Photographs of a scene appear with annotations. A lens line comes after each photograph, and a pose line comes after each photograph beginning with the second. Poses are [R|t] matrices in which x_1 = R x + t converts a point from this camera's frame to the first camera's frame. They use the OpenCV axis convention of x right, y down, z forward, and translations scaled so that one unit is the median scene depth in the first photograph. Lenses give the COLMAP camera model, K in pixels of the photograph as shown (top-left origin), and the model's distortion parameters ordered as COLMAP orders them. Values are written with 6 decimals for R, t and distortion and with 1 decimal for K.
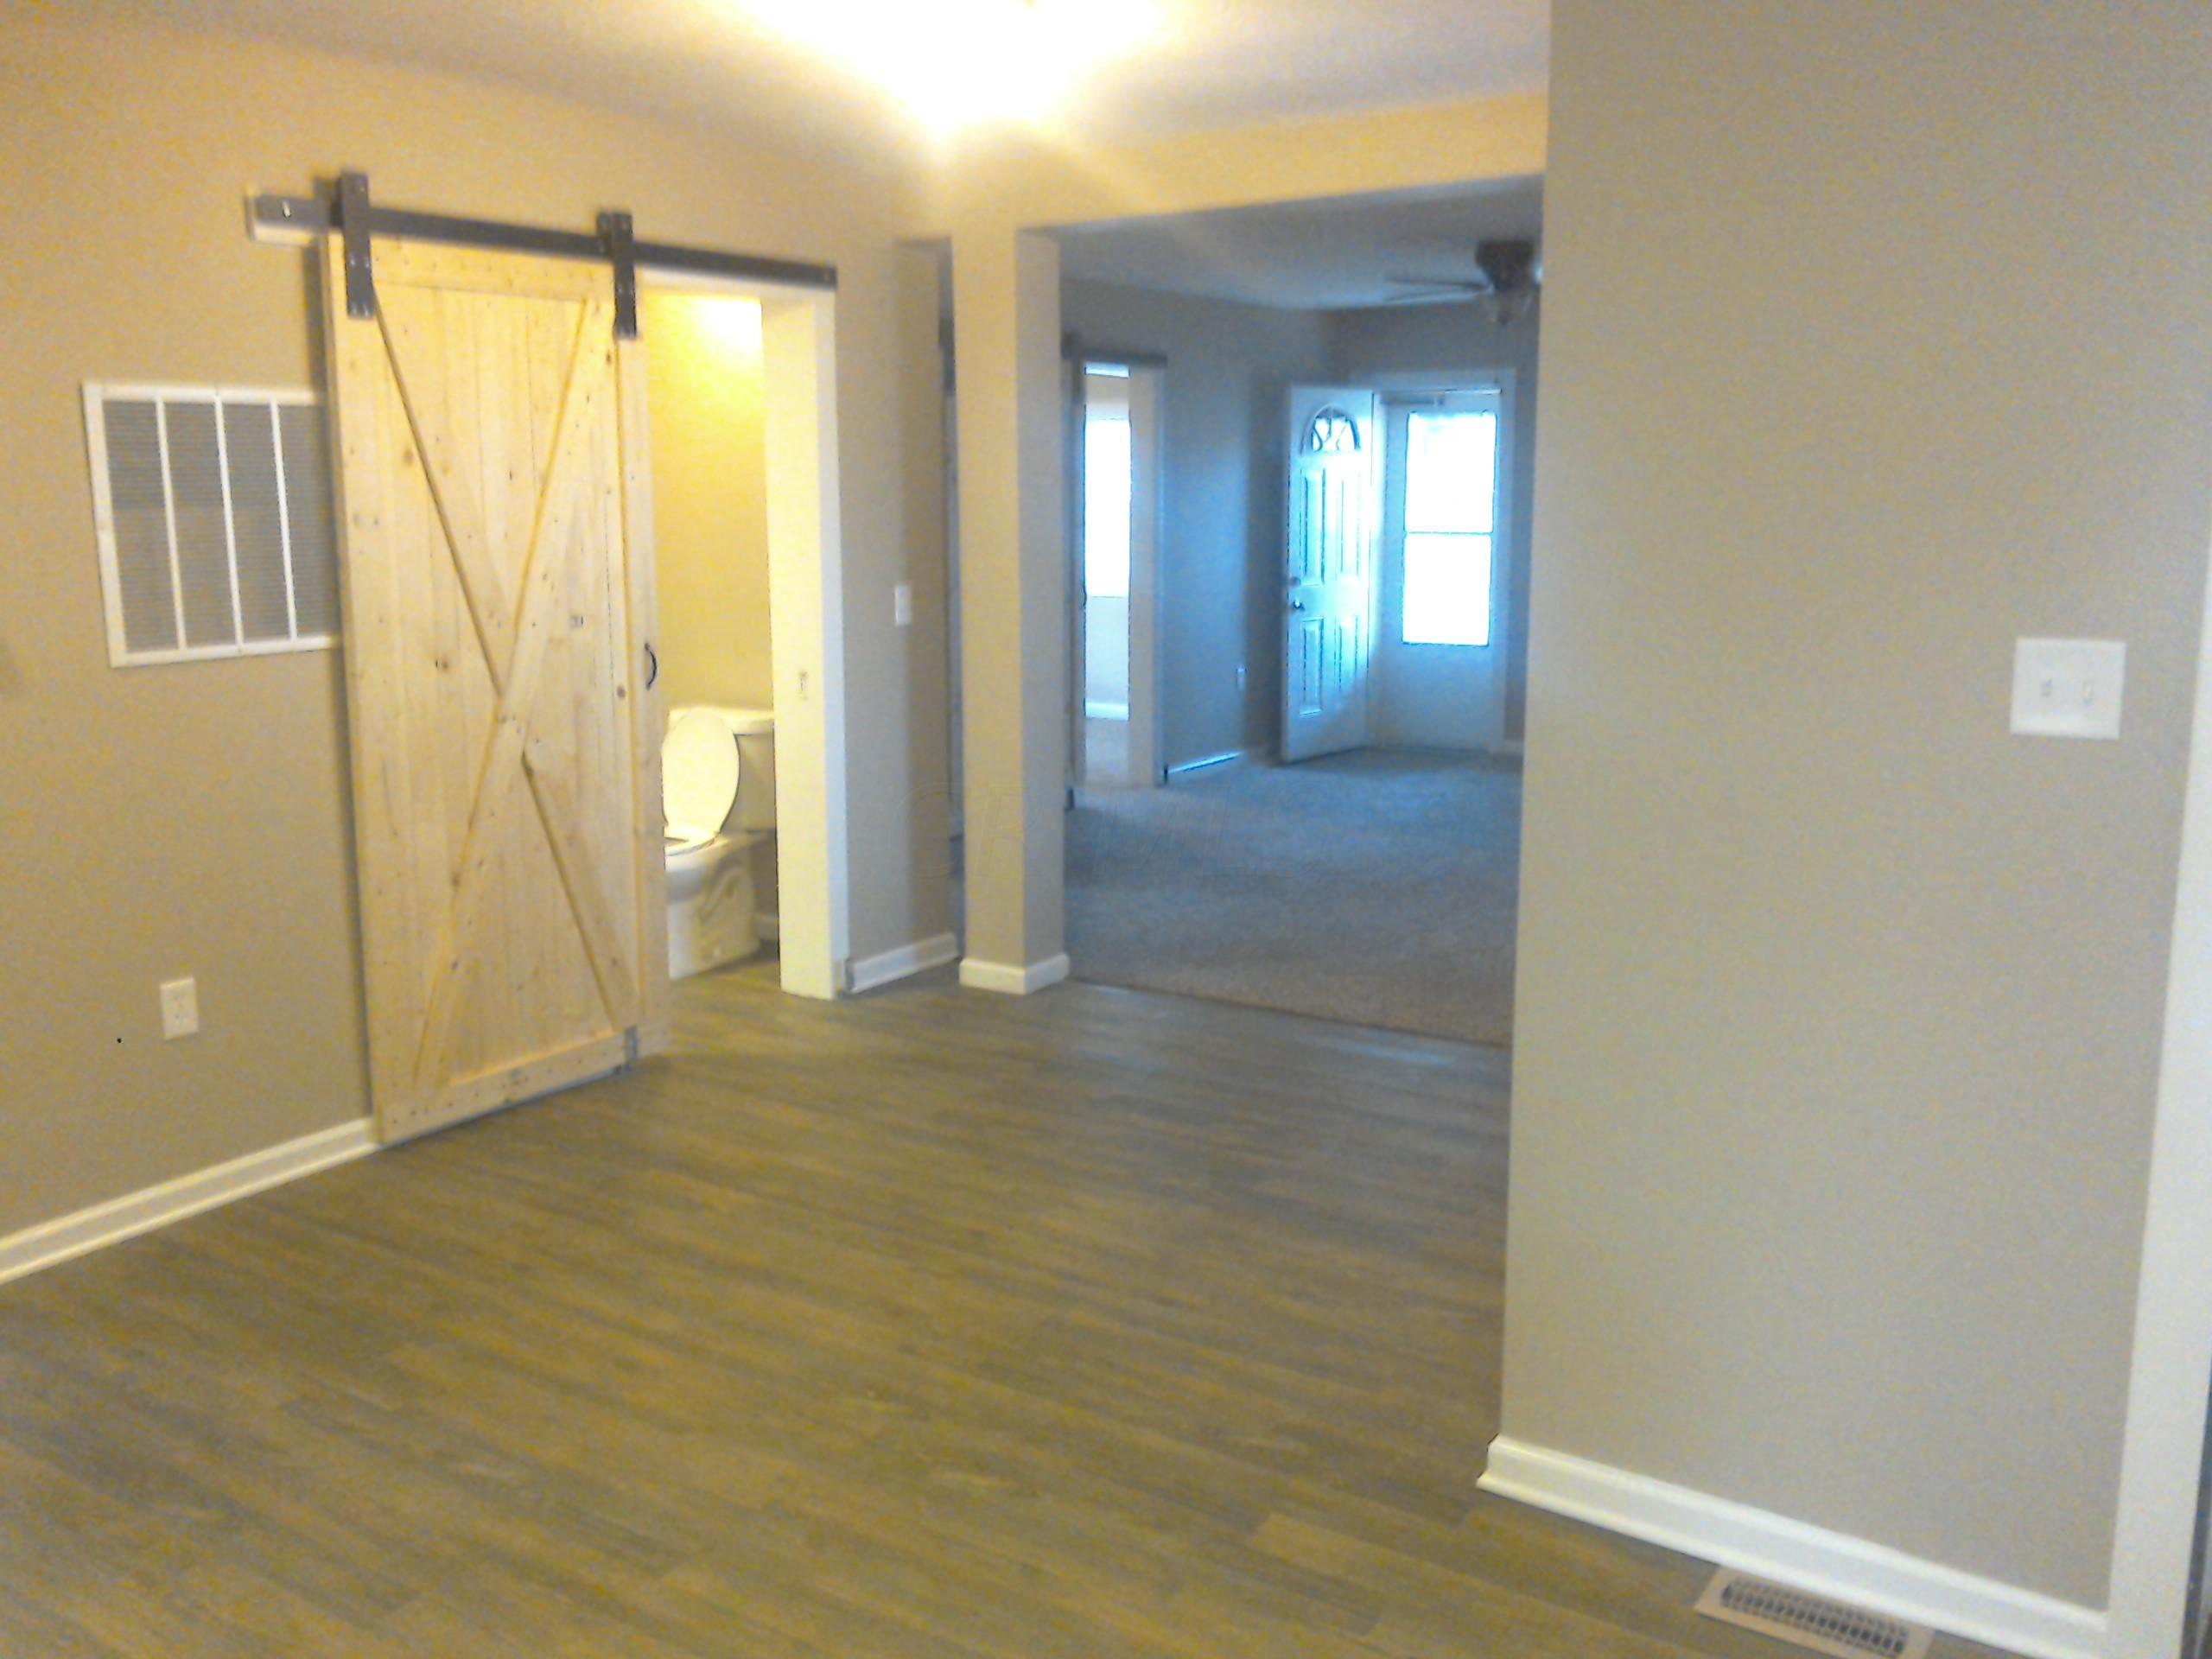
lens RADIAL K [[1865.7, 0, 1106.0], [0, 1865.7, 829.5], [0, 0, 1]] dist [0.090748, -0.226038]
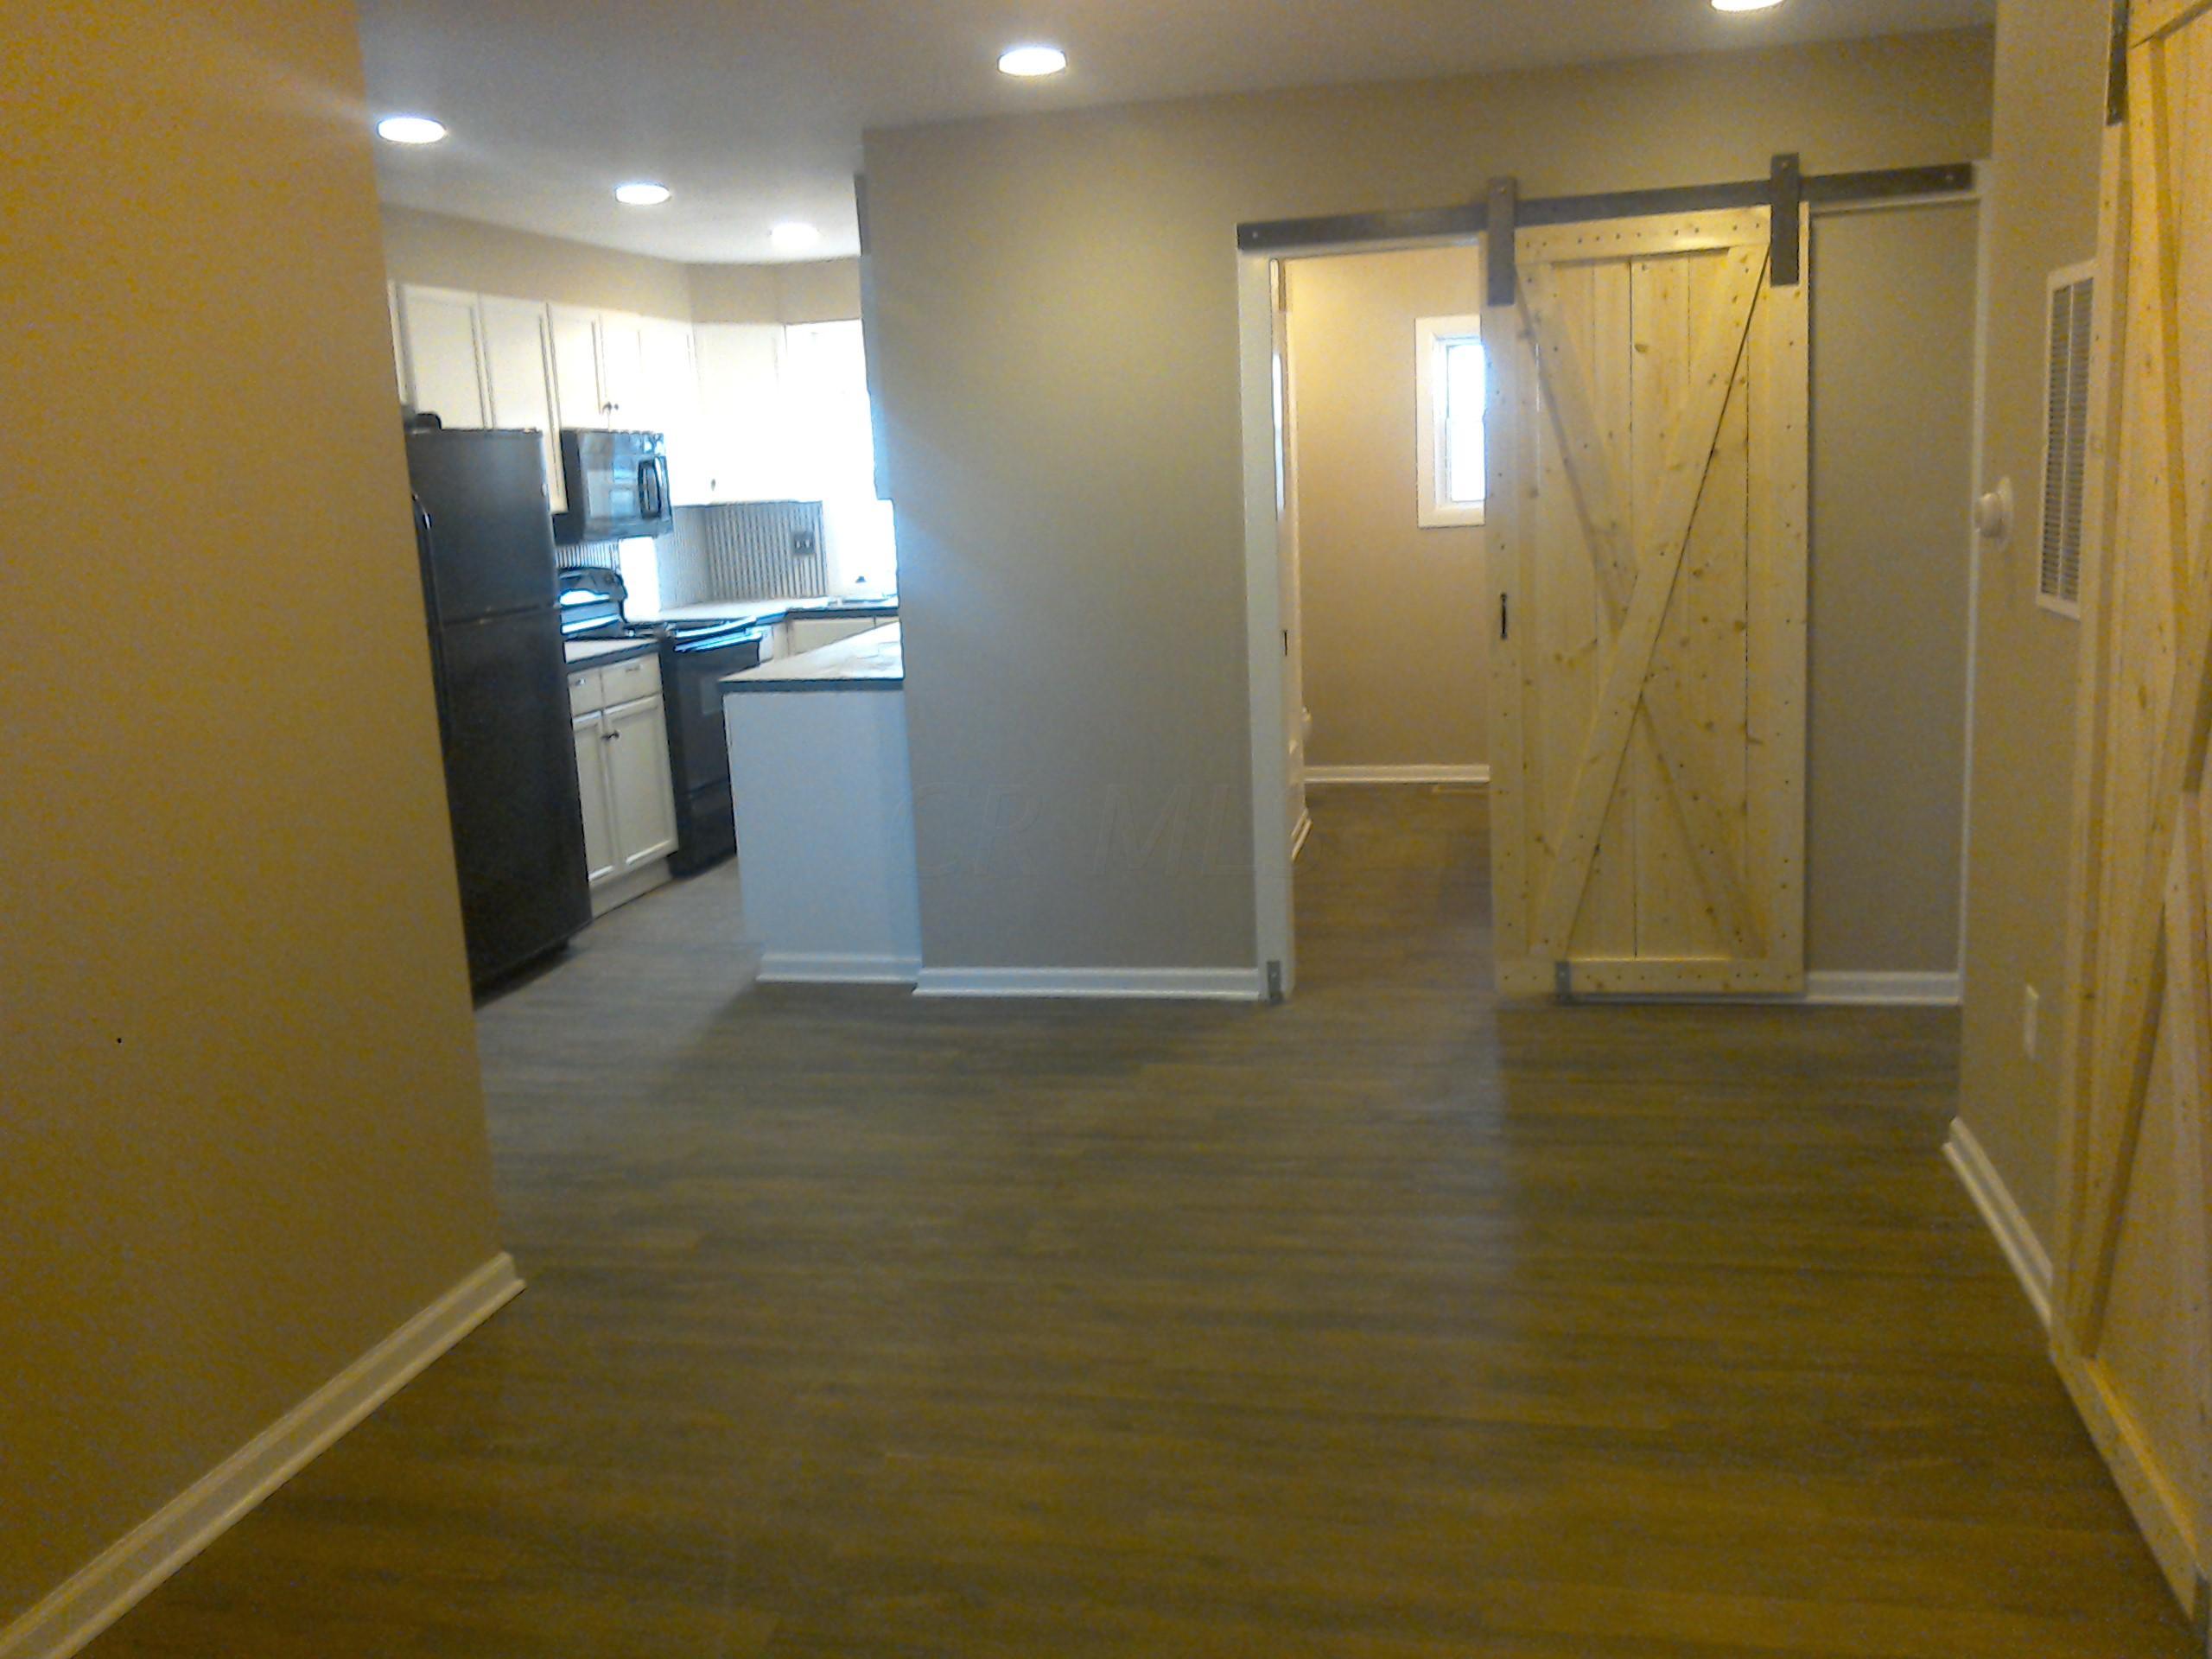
lens RADIAL K [[1865.7, 0, 1106.0], [0, 1865.7, 829.5], [0, 0, 1]] dist [0.090748, -0.226038]
pose [[-0.940035, 0.114642, -0.321234, 0.148001], [-0.006182, 0.935939, 0.352108, -0.271821], [0.341021, 0.332980, -0.879107, 1.540461]]
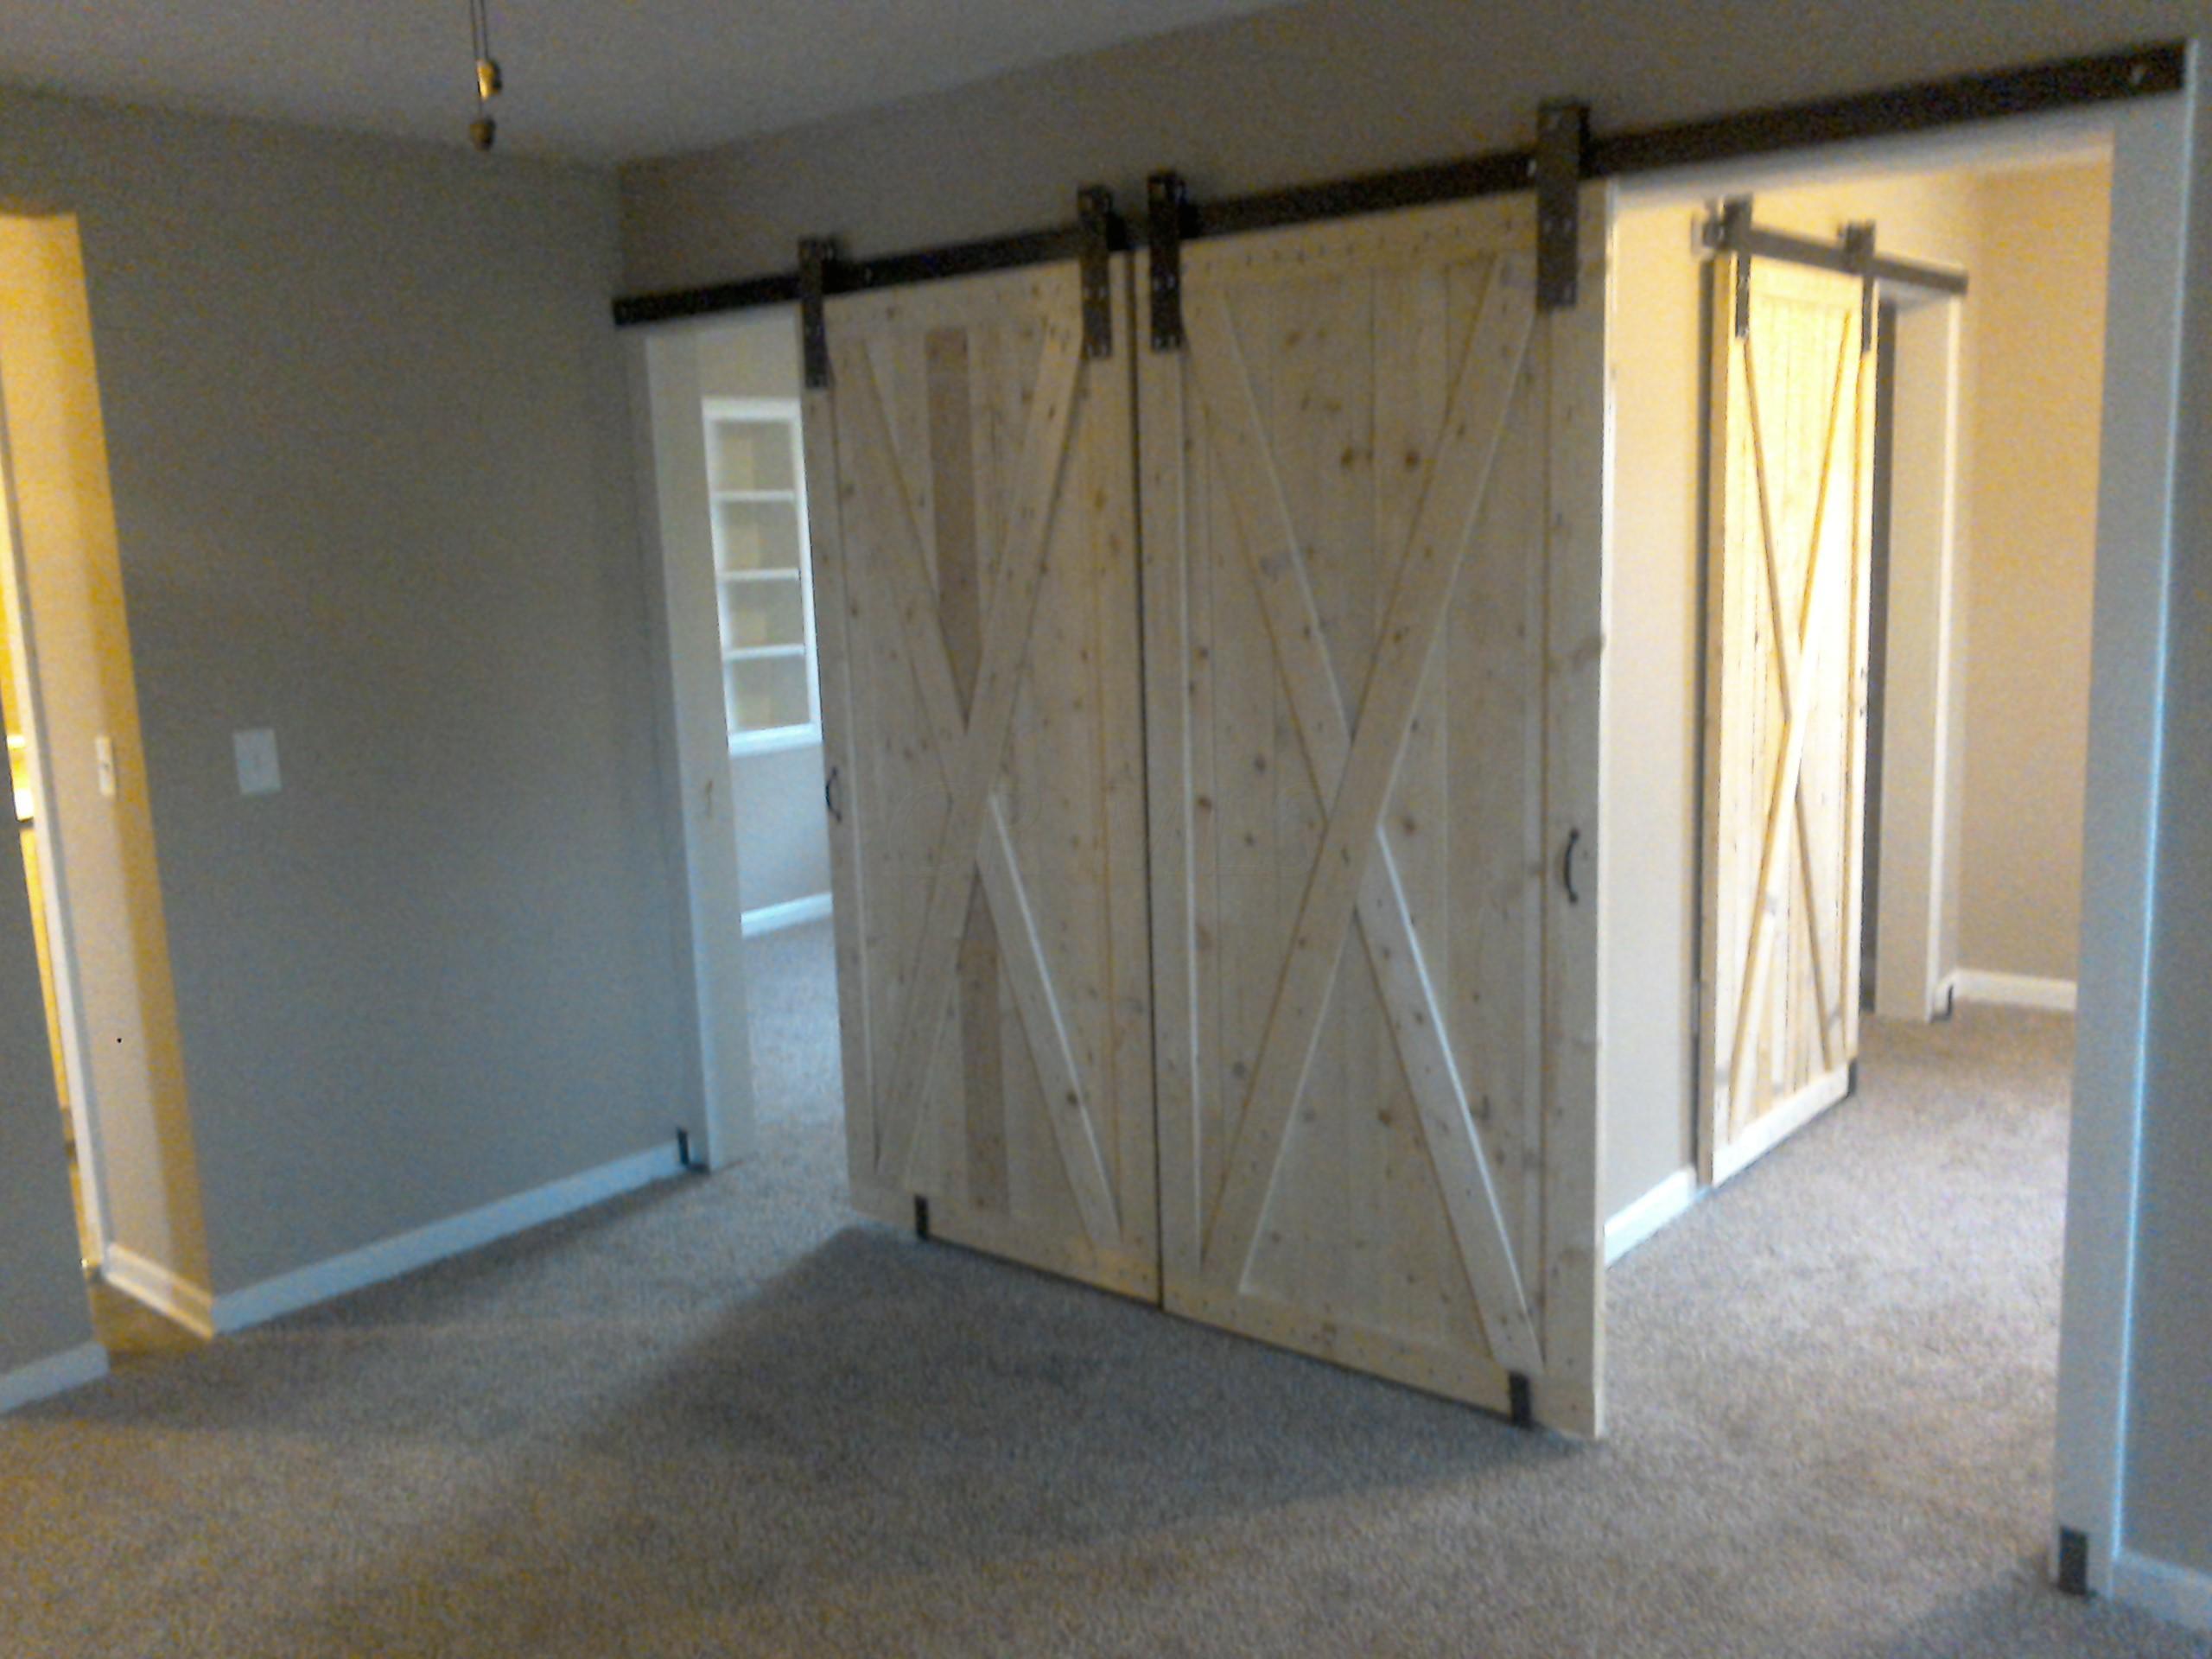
lens RADIAL K [[1822.6, 0, 1112.0], [0, 1822.6, 802.6], [0, 0, 1]] dist [0.074467, -0.143303]
pose [[-0.123069, 0.159295, -0.979530, 1.154843], [-0.135834, 0.975040, 0.175632, -0.483129], [0.983058, 0.154669, -0.098359, 2.507777]]
